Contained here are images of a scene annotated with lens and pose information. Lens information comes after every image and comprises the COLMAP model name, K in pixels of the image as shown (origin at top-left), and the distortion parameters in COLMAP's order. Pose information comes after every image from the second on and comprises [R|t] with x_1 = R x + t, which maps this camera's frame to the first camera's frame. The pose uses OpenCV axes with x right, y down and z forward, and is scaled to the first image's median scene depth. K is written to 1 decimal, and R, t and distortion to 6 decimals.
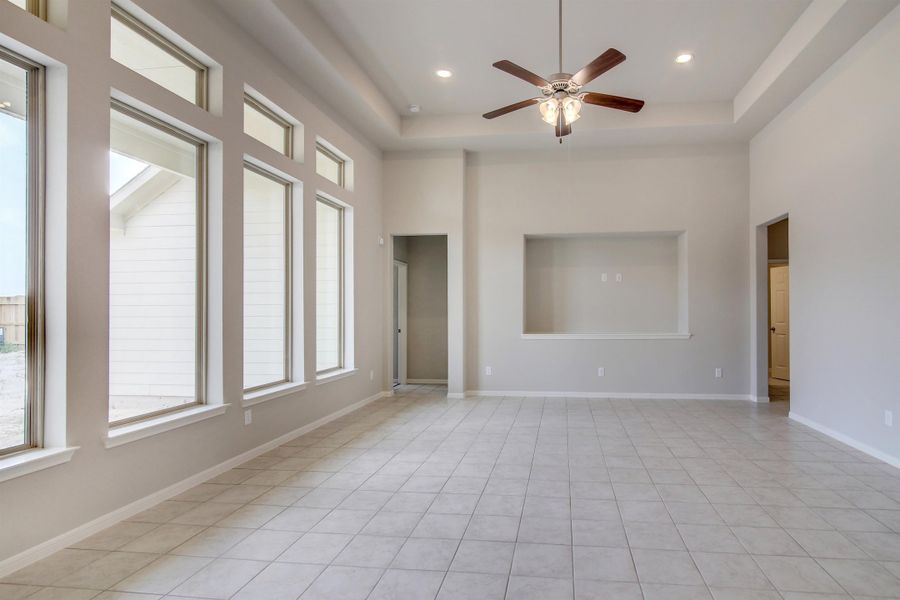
lens RADIAL K [[454.9, 0, 524.5], [0, 454.9, 308.7], [0, 0, 1]] dist [-0.001193, -0.000344]
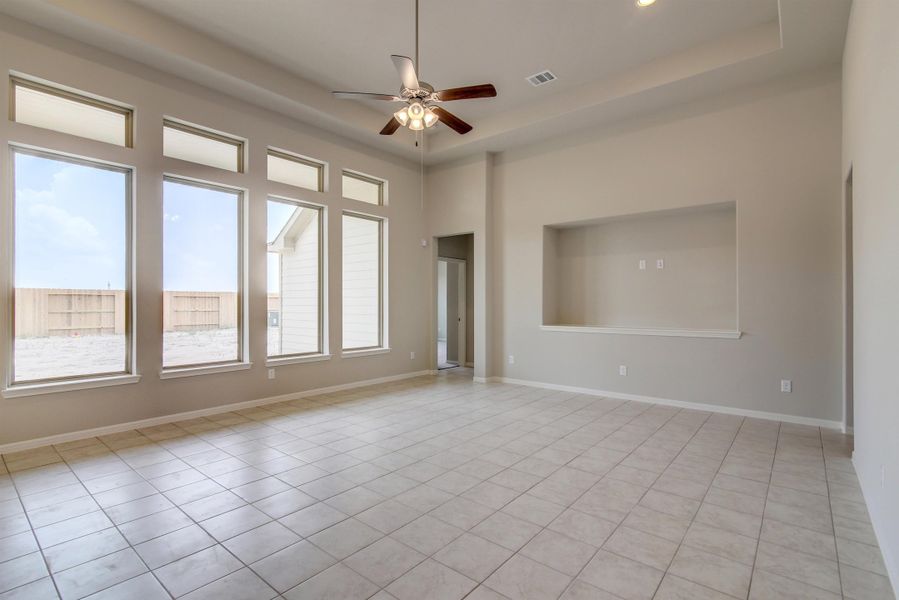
lens RADIAL K [[430.9, 0, 433.2], [0, 430.9, 303.9], [0, 0, 1]] dist [0.000388, 0.000037]
pose [[0.821858, 0.005443, -0.569666, 0.341357], [-0.001100, 0.999968, 0.007967, 0.001264], [0.569691, -0.005921, 0.821837, 0.090518]]
